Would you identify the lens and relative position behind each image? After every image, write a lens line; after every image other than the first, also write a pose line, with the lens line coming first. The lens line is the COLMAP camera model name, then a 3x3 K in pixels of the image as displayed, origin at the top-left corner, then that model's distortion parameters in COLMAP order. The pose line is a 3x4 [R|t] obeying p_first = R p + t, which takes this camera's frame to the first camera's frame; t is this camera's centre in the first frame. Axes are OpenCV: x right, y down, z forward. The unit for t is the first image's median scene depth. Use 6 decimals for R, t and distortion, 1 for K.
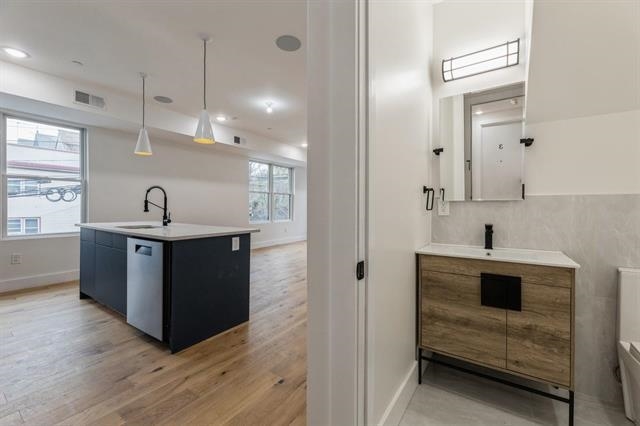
lens RADIAL K [[267.5, 0, 320.0], [0, 267.5, 213.0], [0, 0, 1]] dist [0.001510, -0.000069]
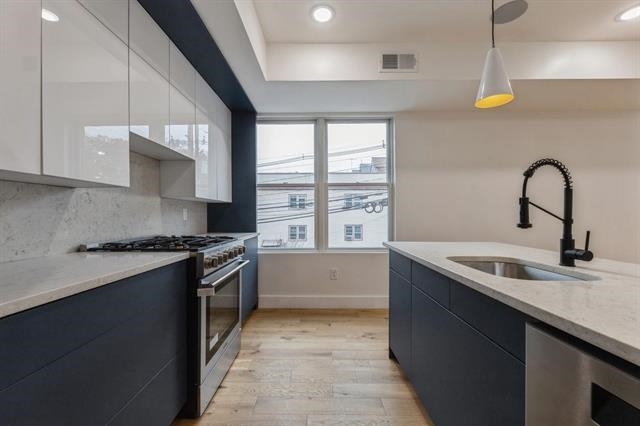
lens RADIAL K [[267.5, 0, 320.0], [0, 267.5, 213.0], [0, 0, 1]] dist [0.001510, -0.000069]
pose [[0.566772, -0.022562, -0.823566, -0.396084], [-0.005253, 0.999506, -0.030997, -0.010260], [0.823858, 0.021895, 0.566373, 0.431917]]
